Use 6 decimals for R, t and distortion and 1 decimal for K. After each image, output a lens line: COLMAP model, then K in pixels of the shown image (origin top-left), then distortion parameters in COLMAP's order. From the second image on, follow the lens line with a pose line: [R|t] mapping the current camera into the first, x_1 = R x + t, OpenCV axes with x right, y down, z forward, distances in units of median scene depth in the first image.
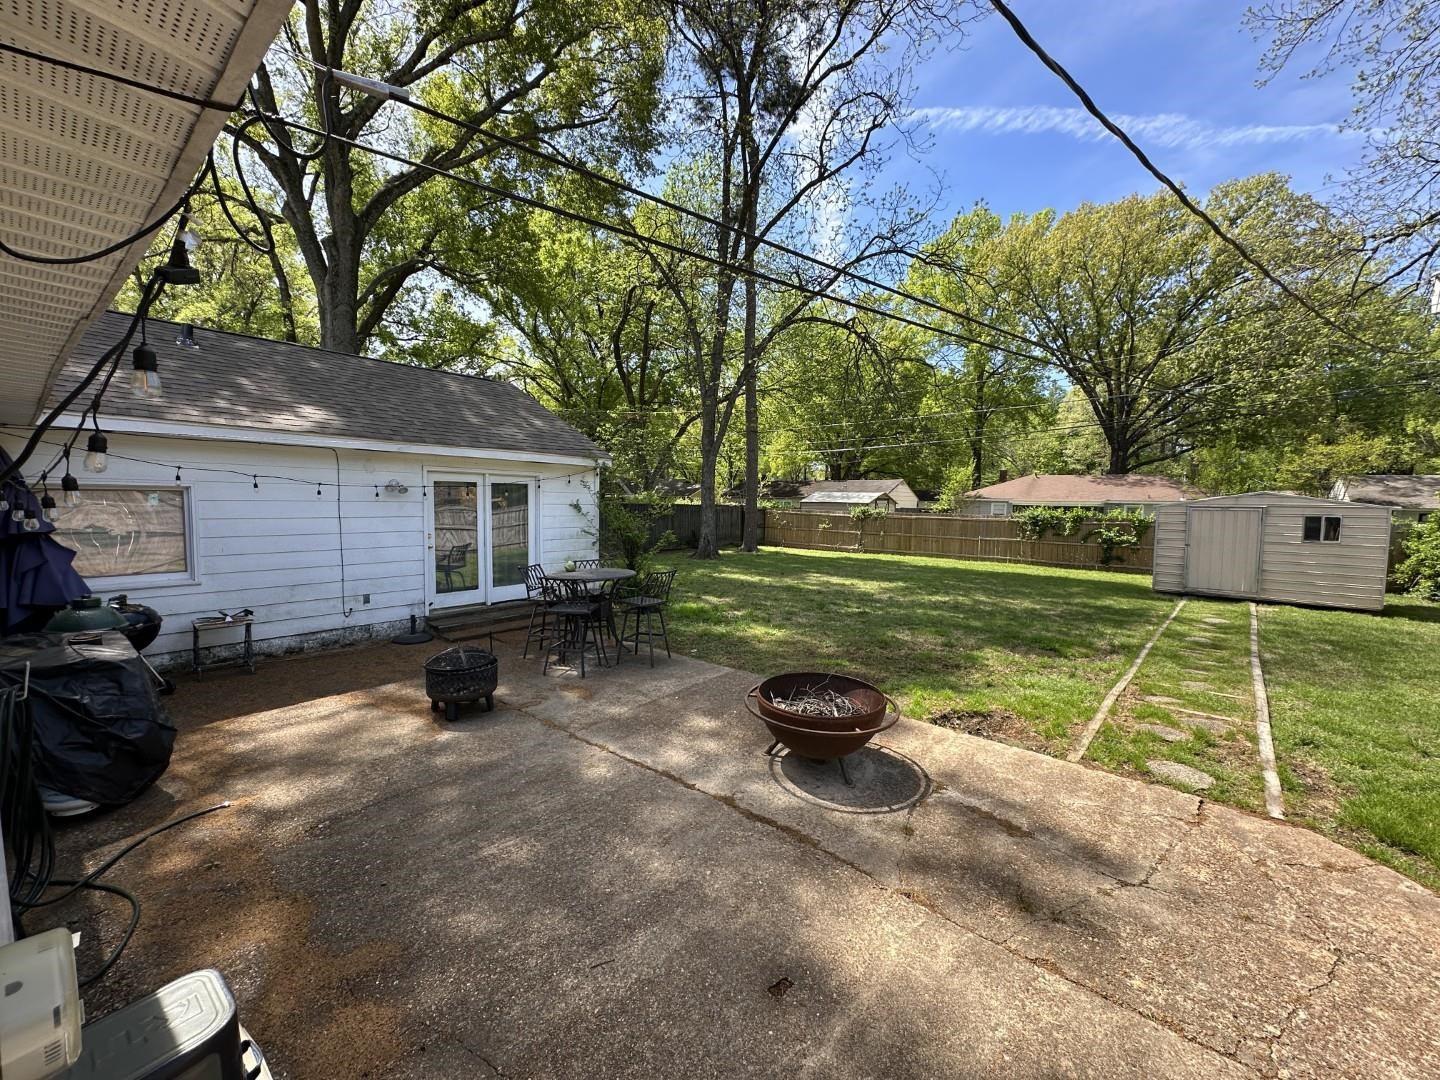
lens RADIAL K [[574.6, 0, 720.0], [0, 574.6, 540.0], [0, 0, 1]] dist [-0.002059, -0.000075]
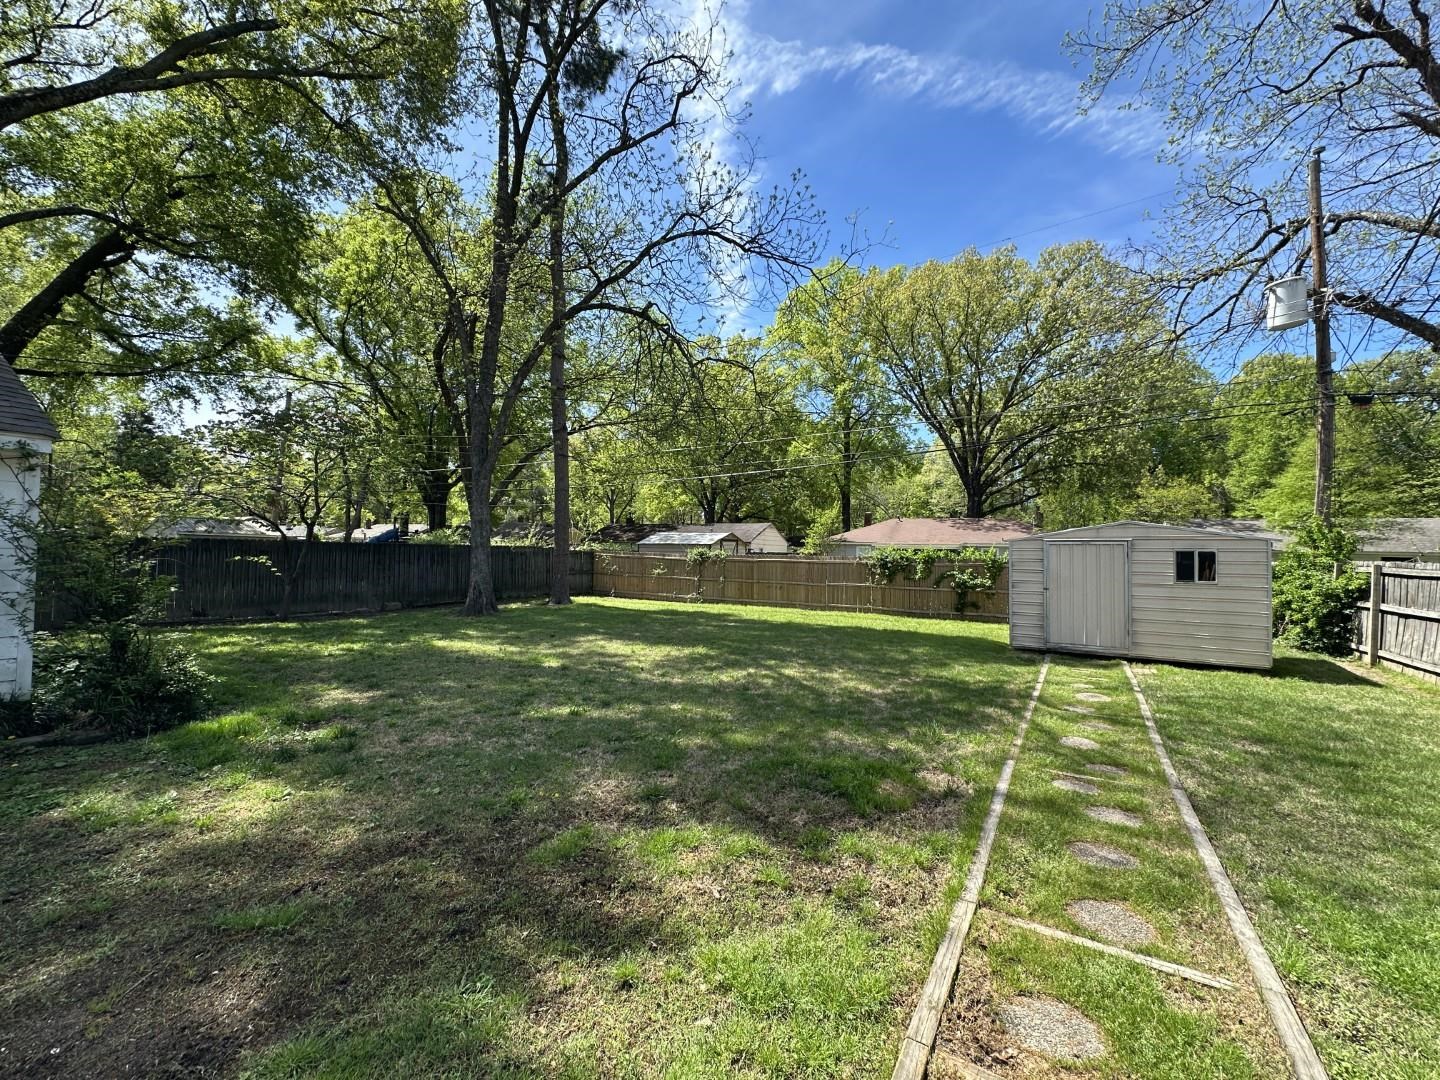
lens RADIAL K [[574.6, 0, 720.0], [0, 574.6, 540.0], [0, 0, 1]] dist [-0.002059, -0.000075]
pose [[0.983654, 0.001194, 0.180067, 0.131325], [0.013786, 0.996543, -0.081921, 0.000087], [-0.179542, 0.083065, 0.980237, 0.171625]]
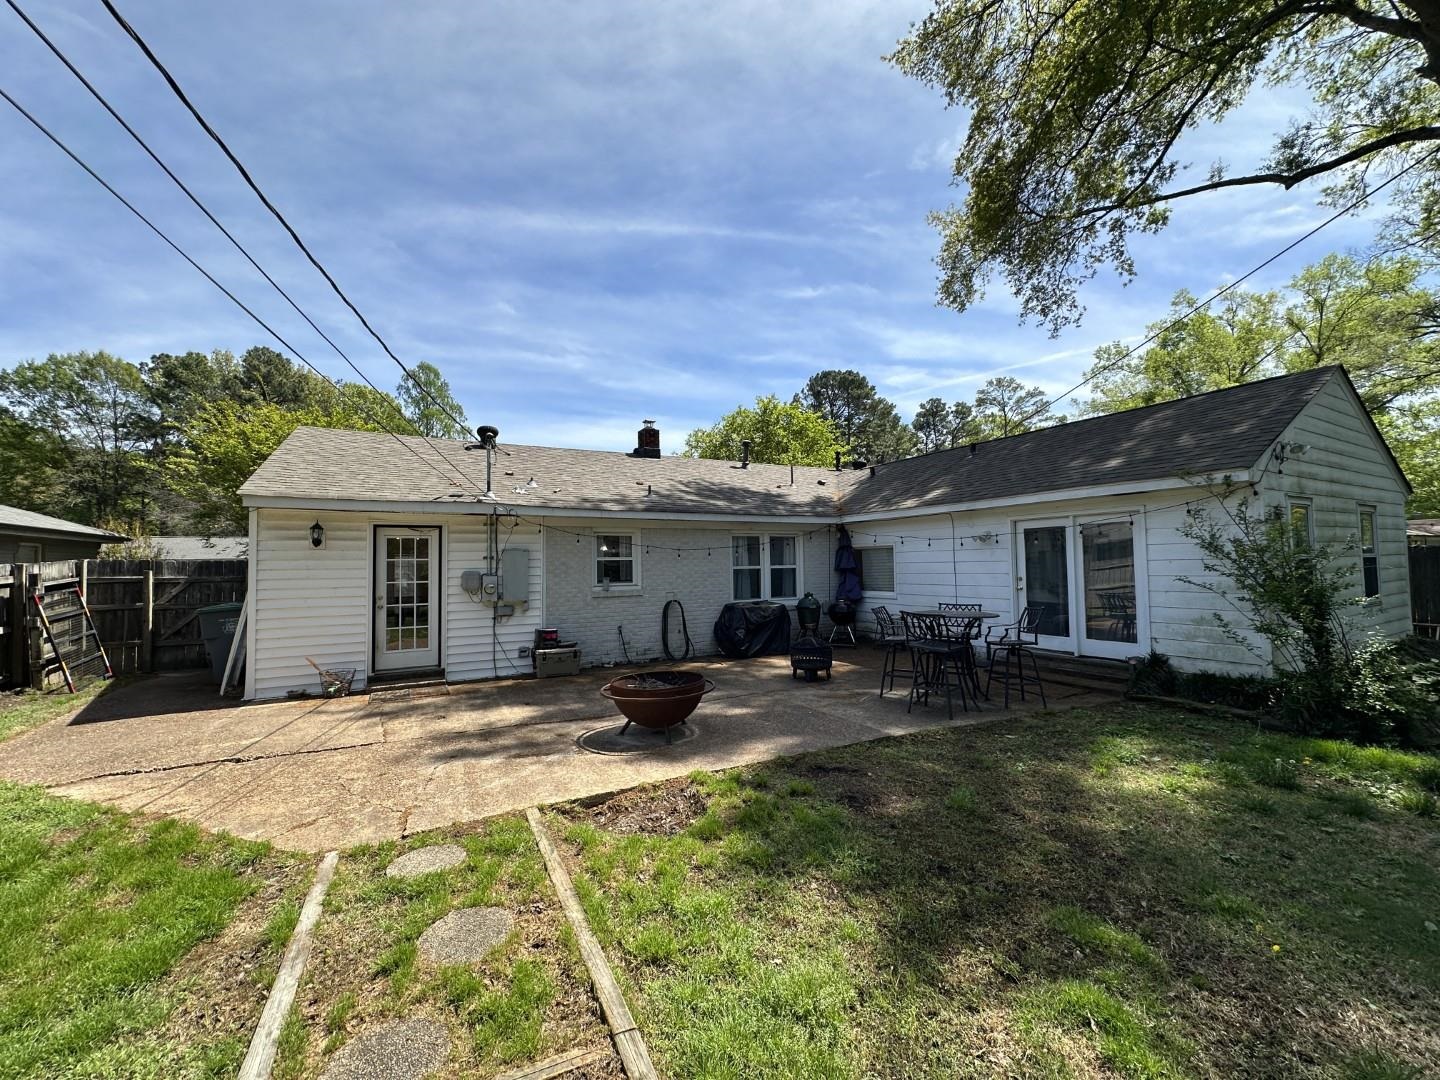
lens RADIAL K [[574.6, 0, 720.0], [0, 574.6, 540.0], [0, 0, 1]] dist [-0.002059, -0.000075]
pose [[-0.362674, -0.050323, -0.930556, 0.284738], [-0.055989, 0.997914, -0.032145, -0.004945], [0.930232, 0.040443, -0.364735, 0.331146]]
